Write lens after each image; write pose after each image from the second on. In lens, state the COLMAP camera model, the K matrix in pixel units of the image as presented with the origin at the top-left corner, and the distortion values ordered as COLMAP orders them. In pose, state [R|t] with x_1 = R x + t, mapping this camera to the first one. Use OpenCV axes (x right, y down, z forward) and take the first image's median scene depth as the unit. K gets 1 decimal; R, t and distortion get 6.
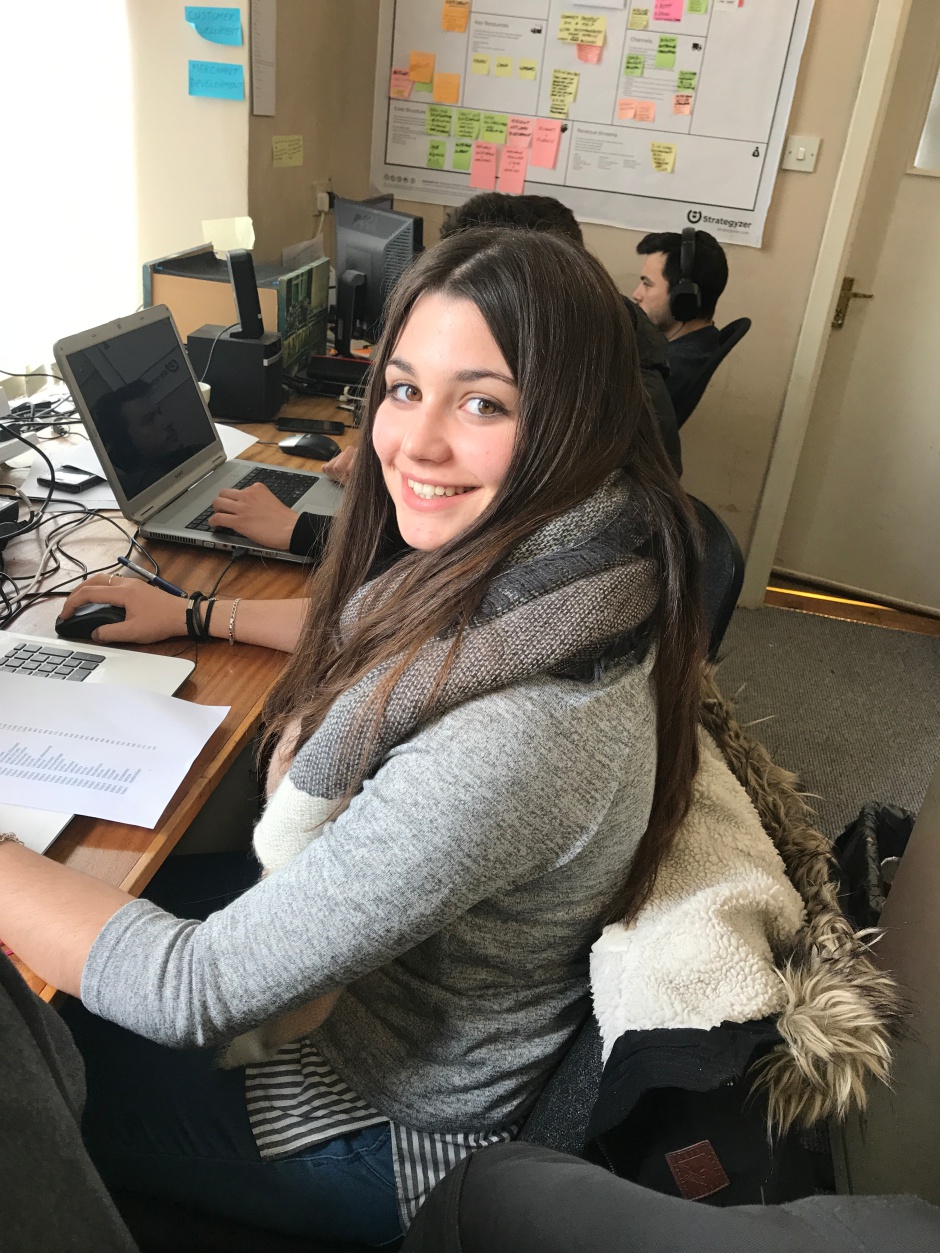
lens RADIAL K [[1038.4, 0, 470.0], [0, 1038.4, 626.5], [0, 0, 1]] dist [0.009090, 0.017510]
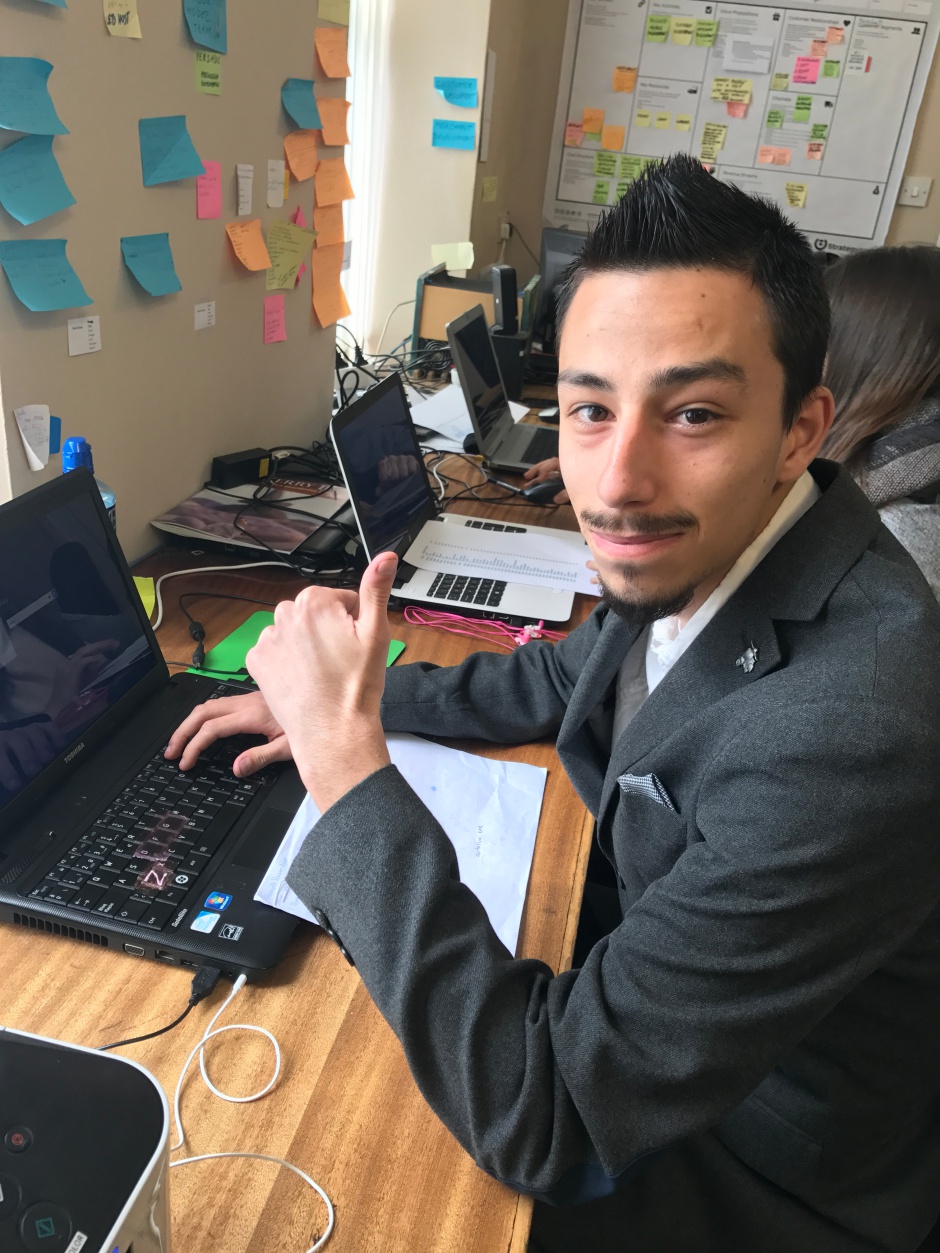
lens RADIAL K [[1023.0, 0, 470.0], [0, 1023.0, 626.5], [0, 0, 1]] dist [-0.000907, 0.037793]
pose [[0.999606, 0.012725, -0.025030, -0.157987], [-0.013265, 0.999680, -0.021522, 0.079794], [0.024749, 0.021846, 0.999455, -0.185104]]
